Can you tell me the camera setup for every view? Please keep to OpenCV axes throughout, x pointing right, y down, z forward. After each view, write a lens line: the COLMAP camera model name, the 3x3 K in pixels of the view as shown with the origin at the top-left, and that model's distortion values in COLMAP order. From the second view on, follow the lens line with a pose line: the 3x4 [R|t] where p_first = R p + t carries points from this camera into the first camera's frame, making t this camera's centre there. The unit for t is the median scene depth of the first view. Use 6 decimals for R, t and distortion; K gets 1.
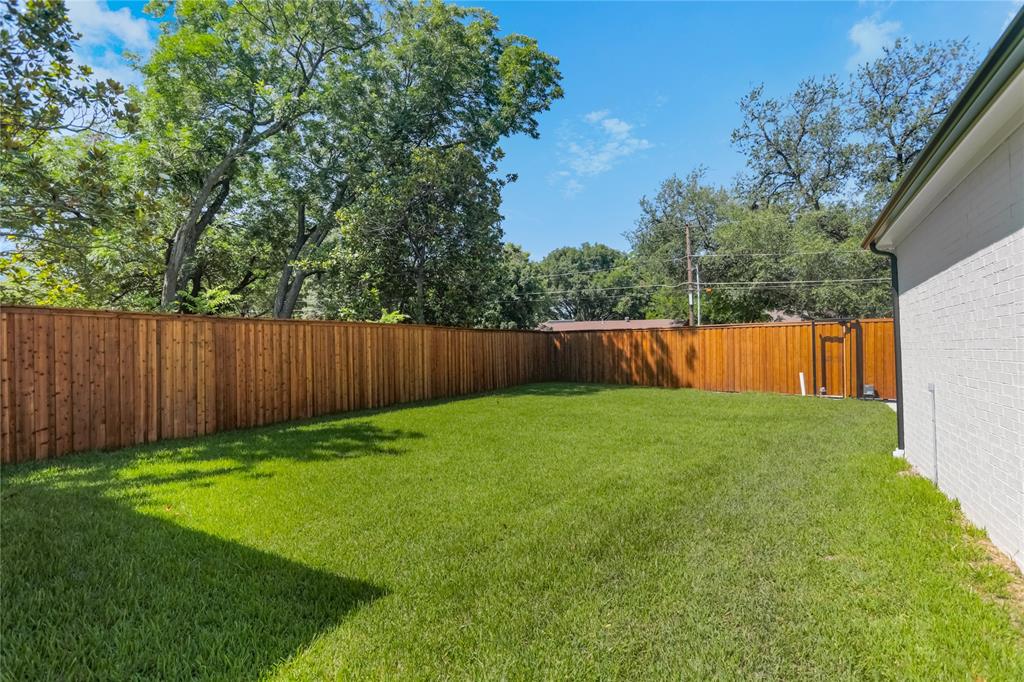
lens RADIAL K [[519.8, 0, 507.7], [0, 519.8, 347.5], [0, 0, 1]] dist [-0.002463, 0.000203]
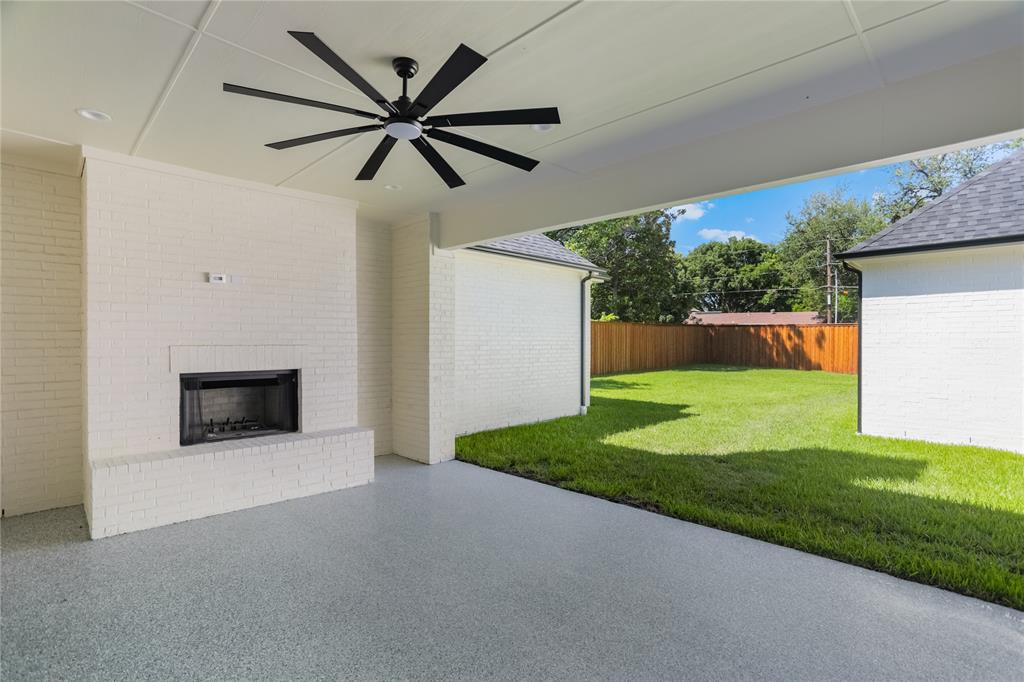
lens RADIAL K [[519.8, 0, 507.7], [0, 519.8, 347.5], [0, 0, 1]] dist [-0.002463, 0.000203]
pose [[0.969531, 0.023381, -0.243852, -0.071214], [-0.016044, 0.999358, 0.032032, -0.007319], [0.244445, -0.027144, 0.969283, -0.332540]]
